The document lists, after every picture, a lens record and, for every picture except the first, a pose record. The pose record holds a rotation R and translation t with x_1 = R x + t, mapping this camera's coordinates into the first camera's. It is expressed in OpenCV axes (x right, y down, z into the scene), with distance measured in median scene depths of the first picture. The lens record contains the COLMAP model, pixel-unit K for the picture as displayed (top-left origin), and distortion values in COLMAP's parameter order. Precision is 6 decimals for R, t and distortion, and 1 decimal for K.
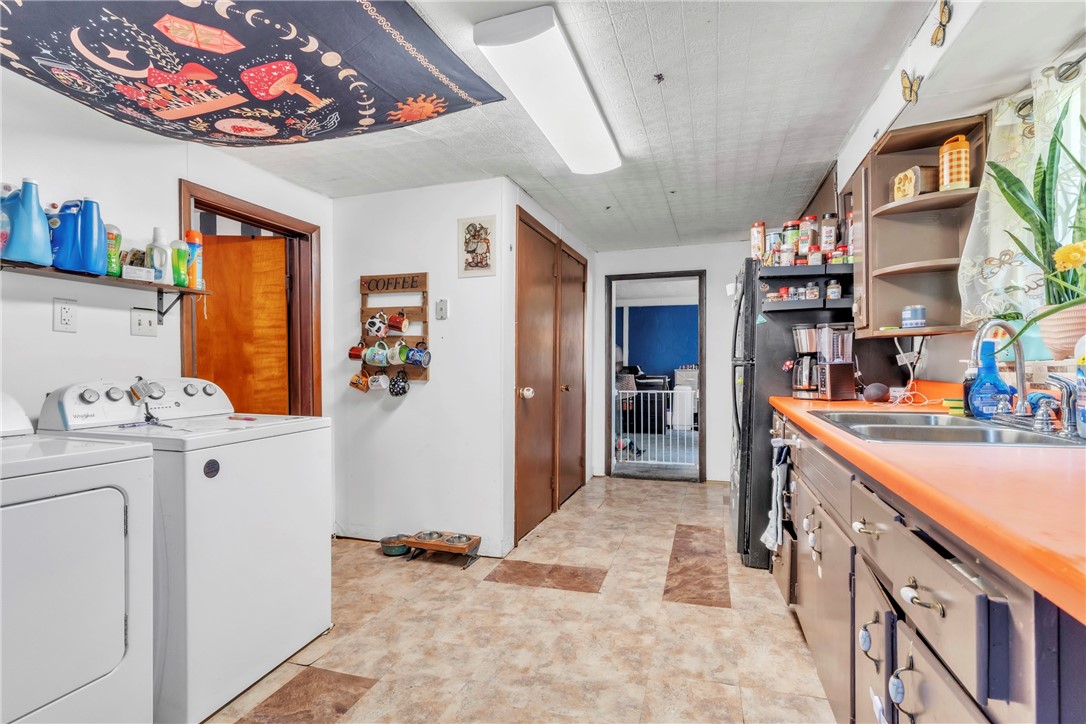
lens RADIAL K [[526.6, 0, 545.1], [0, 526.6, 375.8], [0, 0, 1]] dist [-0.001799, -0.000183]
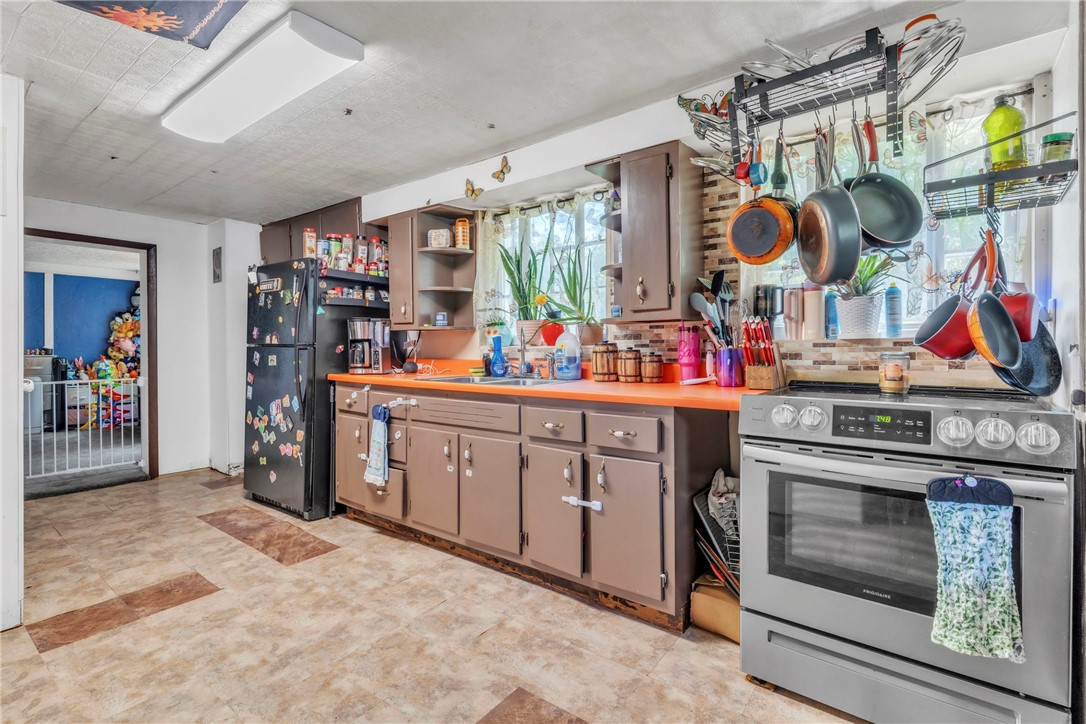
lens RADIAL K [[506.5, 0, 540.1], [0, 506.5, 349.3], [0, 0, 1]] dist [-0.001964, -0.000421]
pose [[0.340404, 0.004394, 0.940269, -0.538509], [0.017804, 0.999780, -0.011117, 0.003742], [-0.940111, 0.020525, 0.340251, 0.142822]]
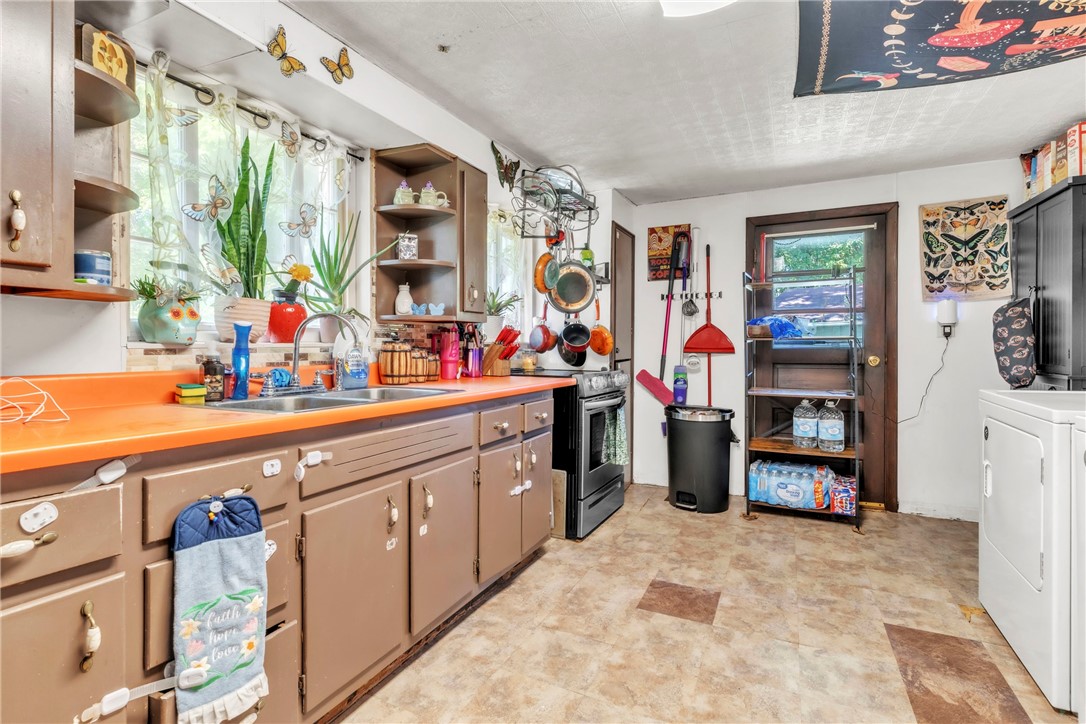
lens RADIAL K [[506.5, 0, 540.1], [0, 506.5, 349.3], [0, 0, 1]] dist [-0.001964, -0.000421]
pose [[-0.986745, 0.007450, 0.162107, 0.060230], [0.010787, 0.999747, 0.019716, -0.017383], [-0.161919, 0.021203, -0.986576, 1.203258]]
